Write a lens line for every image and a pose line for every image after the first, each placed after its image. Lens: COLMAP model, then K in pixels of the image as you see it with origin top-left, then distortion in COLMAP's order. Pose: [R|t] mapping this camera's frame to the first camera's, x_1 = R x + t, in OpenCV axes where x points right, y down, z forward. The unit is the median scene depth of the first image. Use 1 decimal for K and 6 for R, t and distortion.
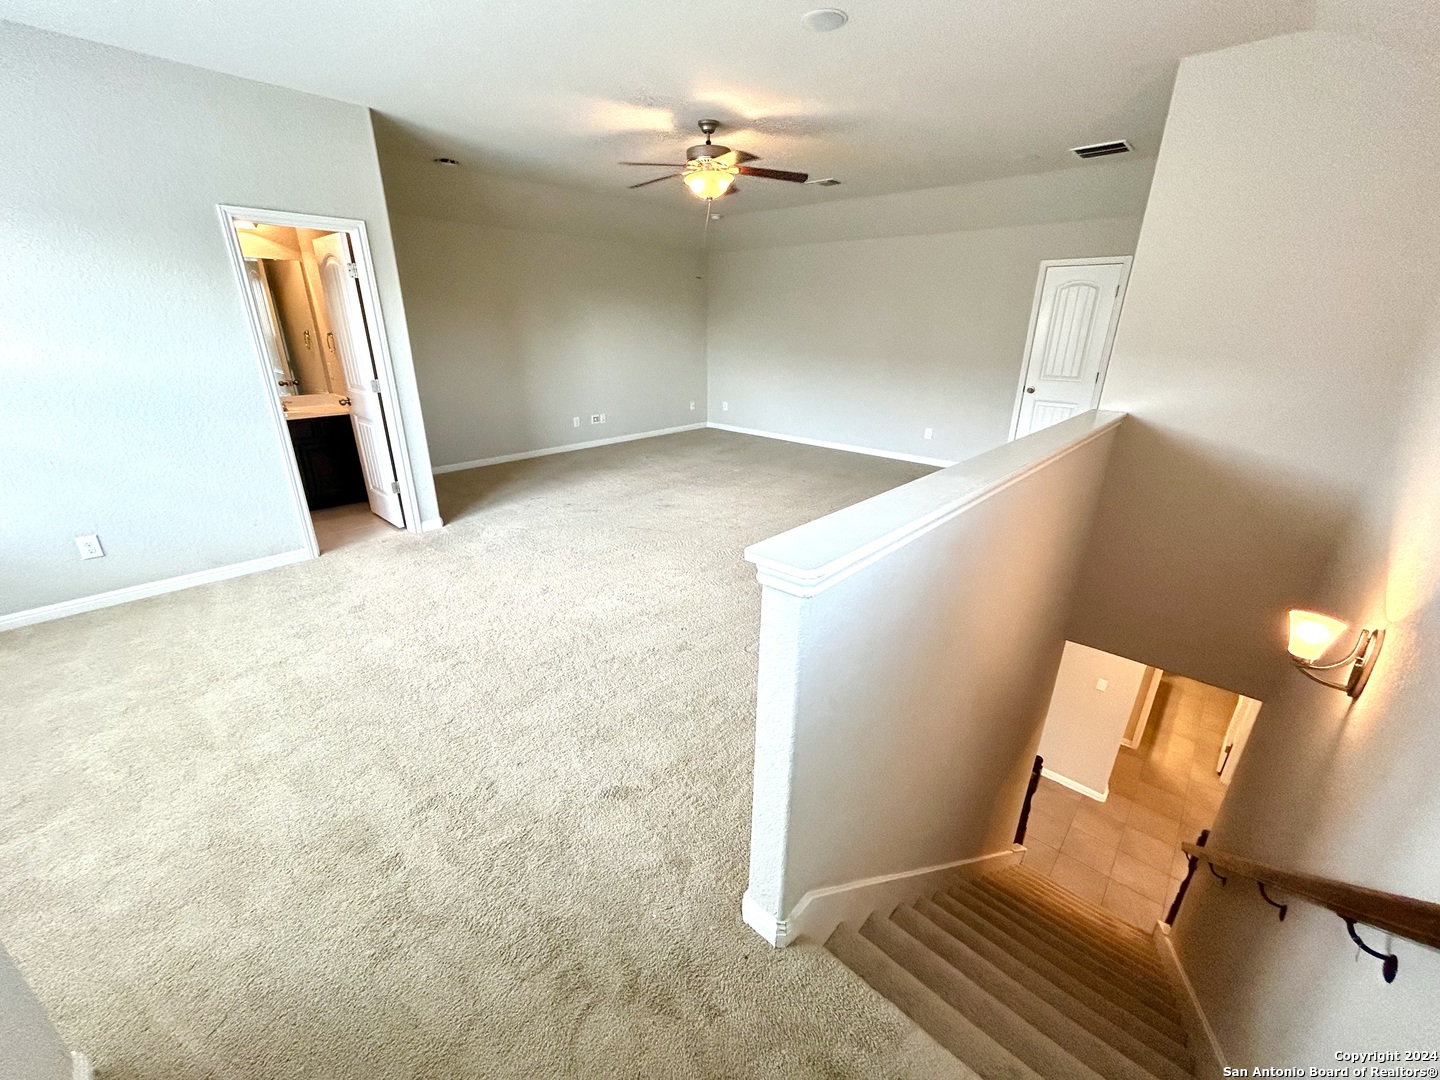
lens RADIAL K [[578.3, 0, 719.1], [0, 578.3, 537.0], [0, 0, 1]] dist [-0.004546, 0.003352]
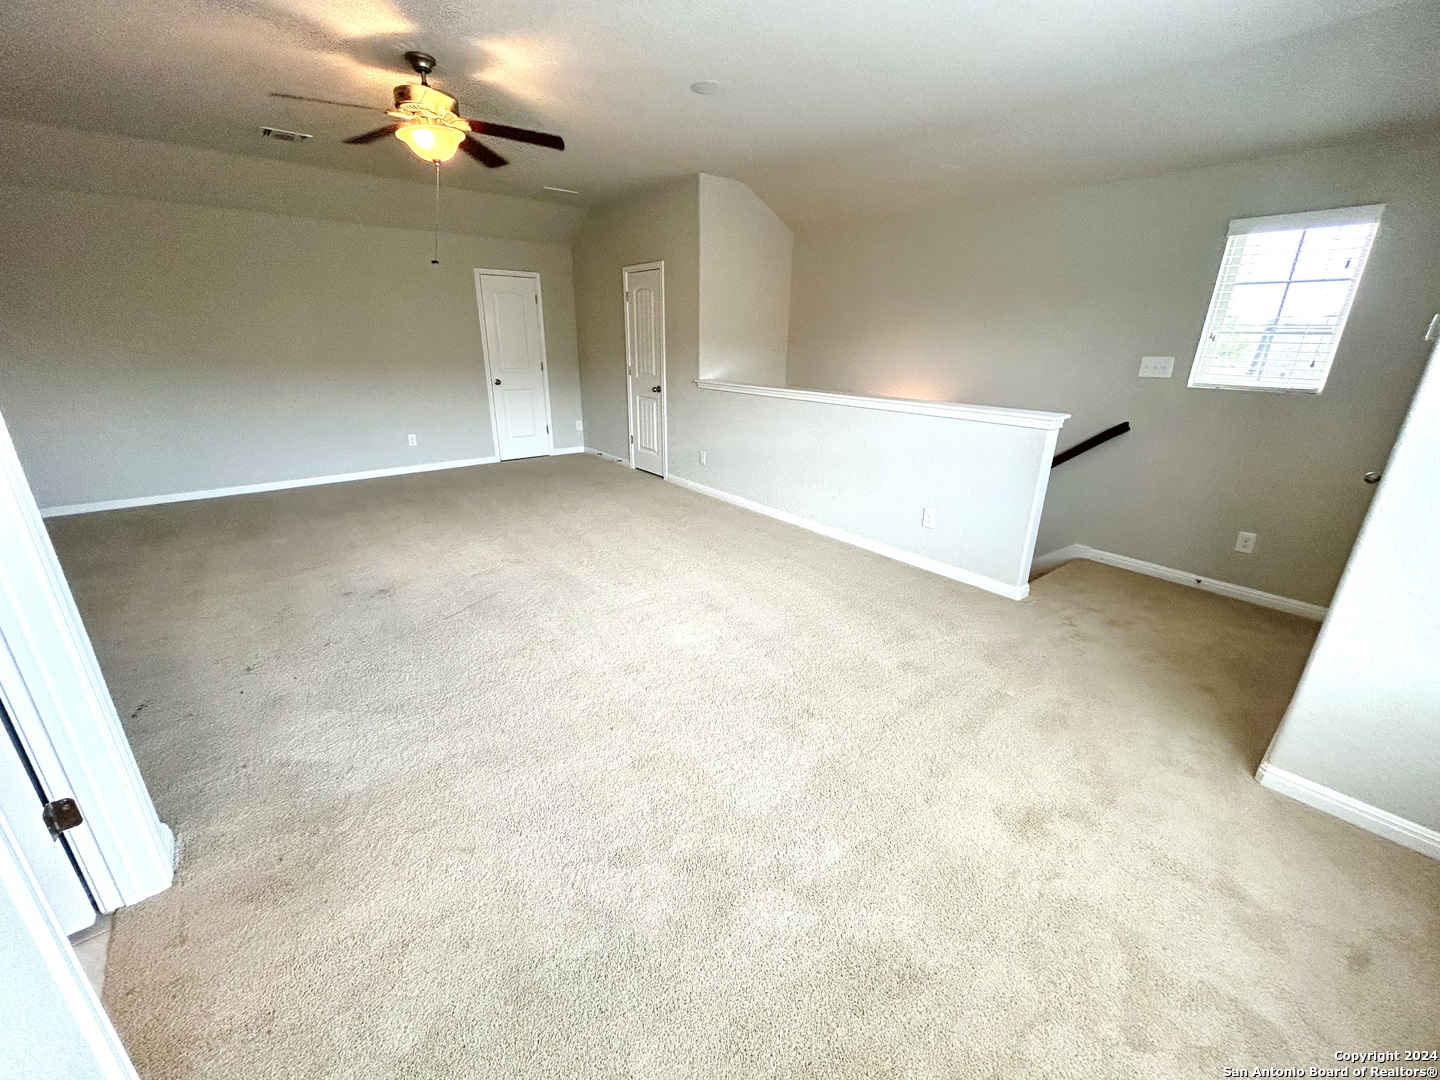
lens RADIAL K [[578.3, 0, 719.1], [0, 578.3, 537.0], [0, 0, 1]] dist [-0.004546, 0.003352]
pose [[0.144353, -0.336713, 0.930477, -0.865202], [0.335564, 0.901263, 0.274083, -0.223313], [-0.930891, 0.272670, 0.243089, 0.611400]]
